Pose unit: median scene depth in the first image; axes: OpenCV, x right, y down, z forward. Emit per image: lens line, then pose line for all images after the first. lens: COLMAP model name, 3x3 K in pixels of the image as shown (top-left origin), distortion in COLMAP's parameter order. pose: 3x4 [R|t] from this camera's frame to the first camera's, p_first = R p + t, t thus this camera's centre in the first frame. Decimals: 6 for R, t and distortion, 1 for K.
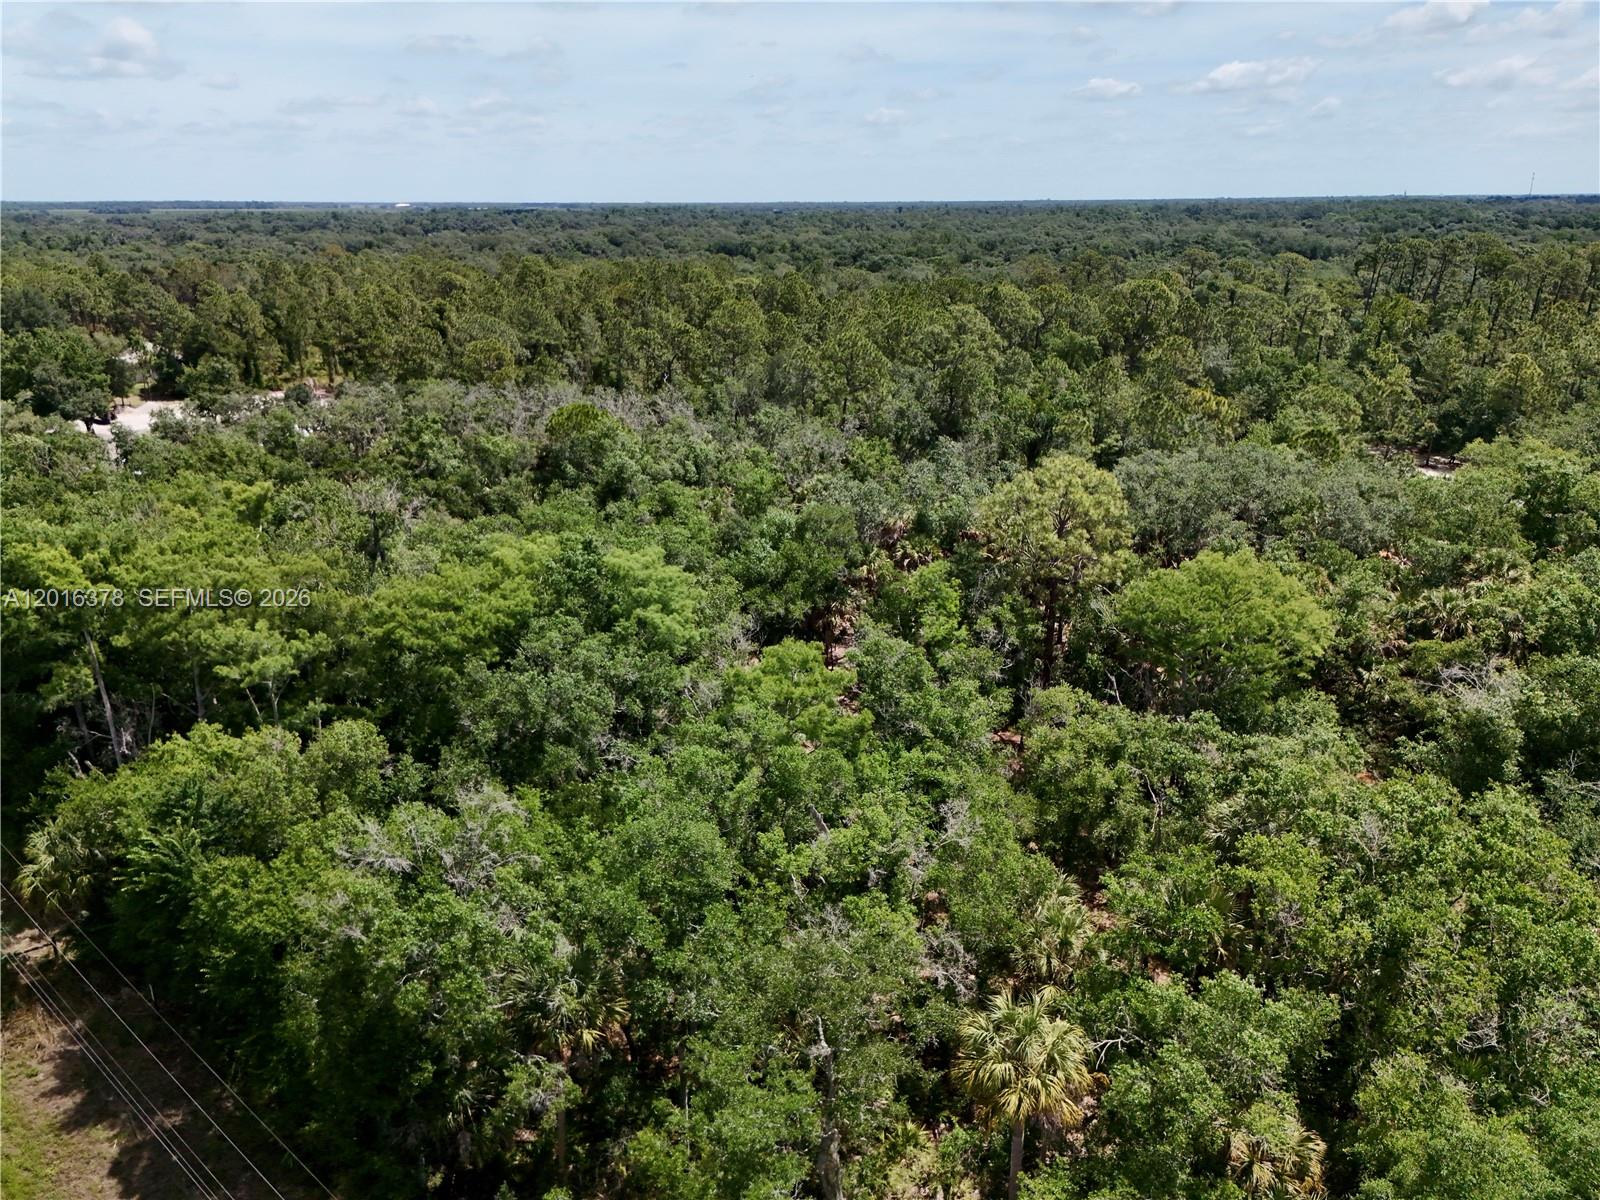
lens RADIAL K [[1171.9, 0, 802.8], [0, 1171.9, 595.7], [0, 0, 1]] dist [0.062445, -0.049593]
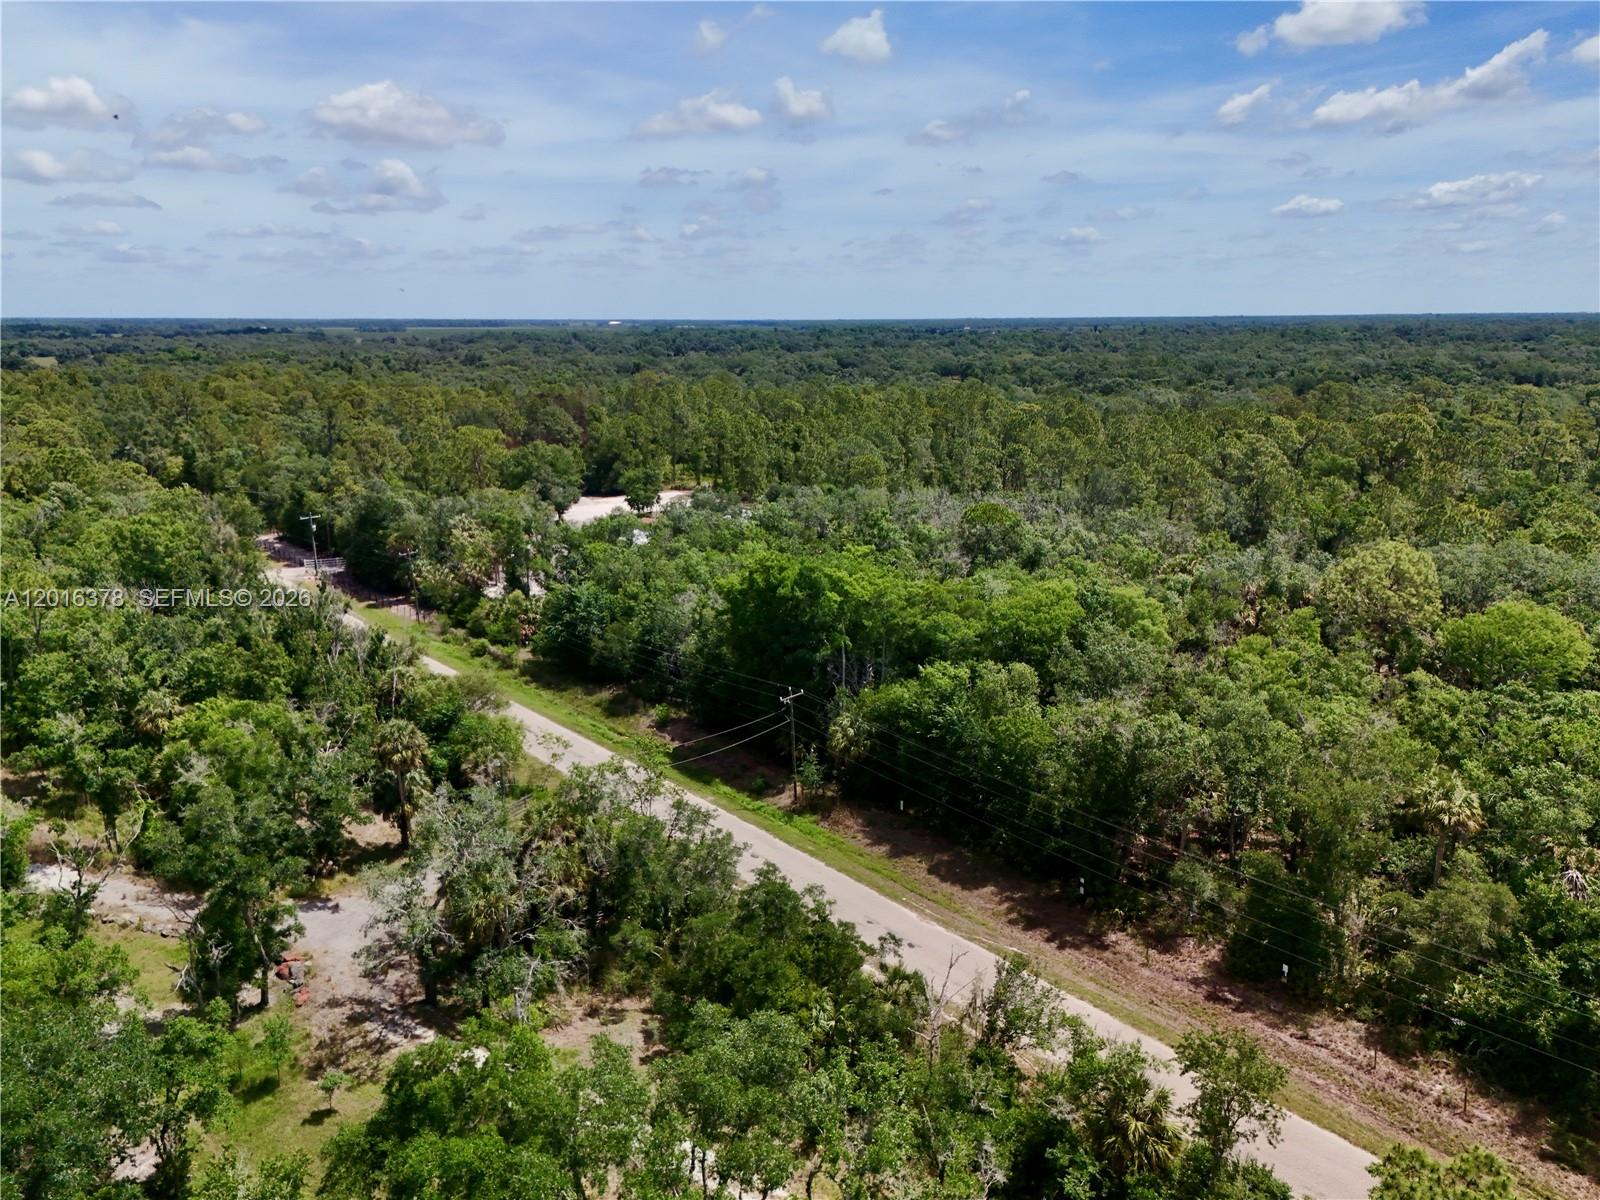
lens RADIAL K [[1171.9, 0, 802.9], [0, 1171.9, 600.2], [0, 0, 1]] dist [0.062445, -0.049593]
pose [[0.989078, 0.035283, -0.143108, -0.331387], [-0.047432, 0.995471, -0.082393, 0.126845], [0.139553, 0.088281, 0.986272, -0.649126]]
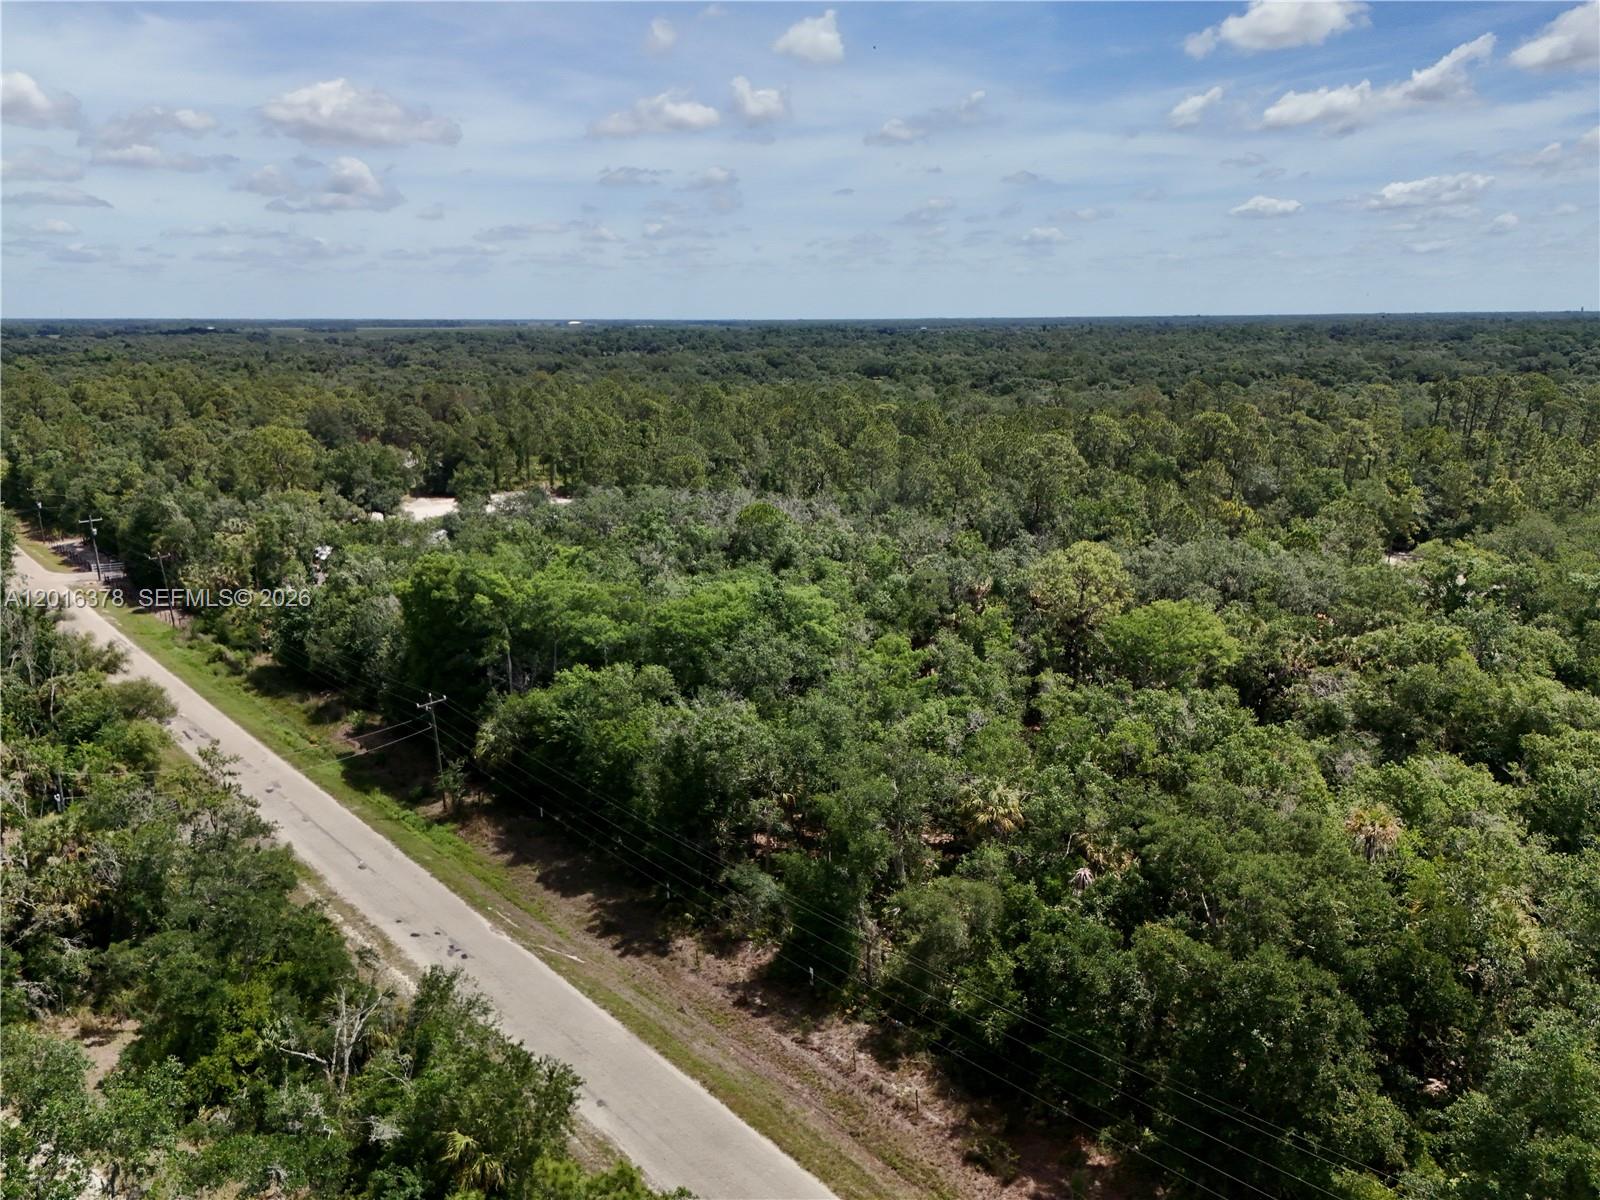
lens RADIAL K [[1171.9, 0, 803.9], [0, 1171.9, 600.4], [0, 0, 1]] dist [0.062445, -0.049593]
pose [[0.992552, 0.028033, -0.118552, 0.048143], [-0.038064, 0.995805, -0.083212, 0.106277], [0.115722, 0.087105, 0.989455, -0.583642]]
